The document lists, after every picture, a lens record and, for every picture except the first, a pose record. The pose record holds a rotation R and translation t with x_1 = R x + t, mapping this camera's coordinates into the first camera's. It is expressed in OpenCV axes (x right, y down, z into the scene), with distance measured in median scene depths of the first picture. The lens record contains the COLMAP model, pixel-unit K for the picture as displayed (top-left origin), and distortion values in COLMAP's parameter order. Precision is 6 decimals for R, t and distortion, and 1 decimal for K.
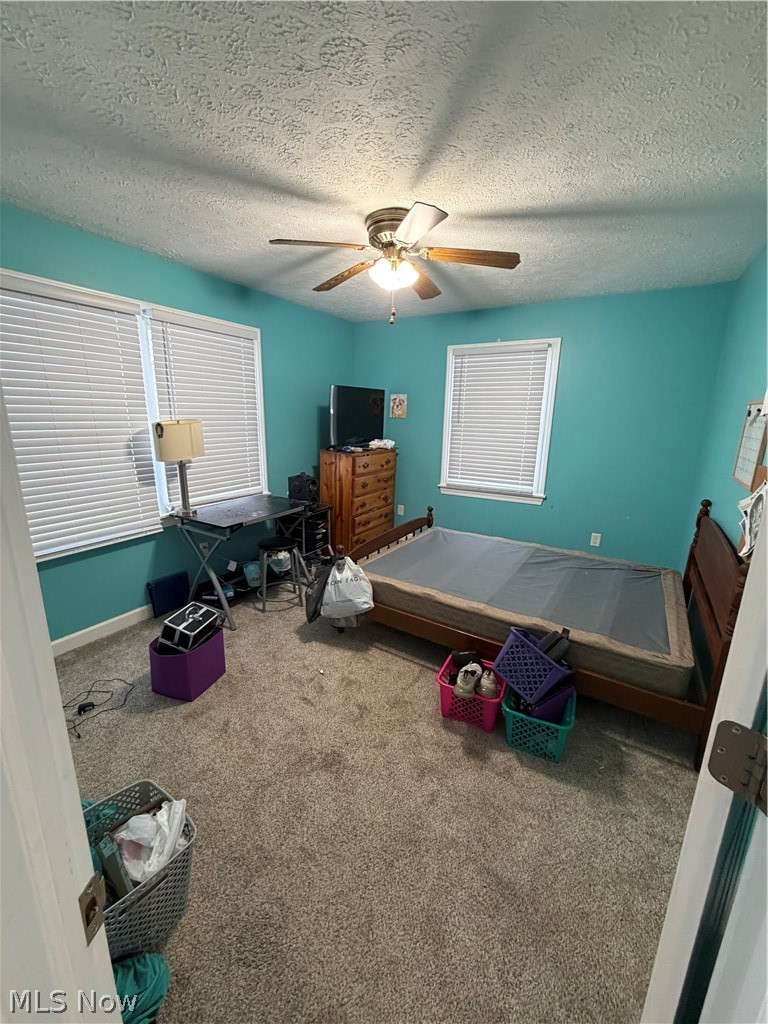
lens RADIAL K [[405.4, 0, 380.1], [0, 405.4, 508.6], [0, 0, 1]] dist [0.003601, 0.000311]
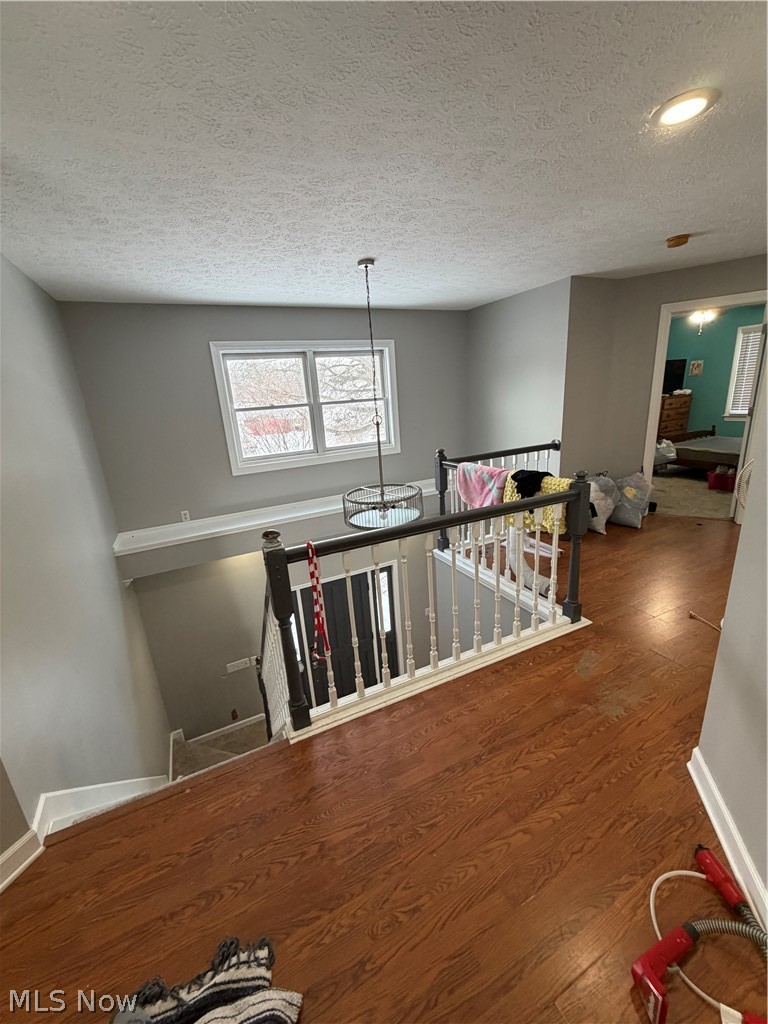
lens RADIAL K [[405.4, 0, 387.1], [0, 405.4, 512.0], [0, 0, 1]] dist [0.003601, 0.000311]
pose [[0.841609, 0.077845, -0.534448, -0.087903], [-0.045606, 0.996267, 0.073296, 0.277324], [0.538158, -0.037313, 0.842017, -1.132639]]
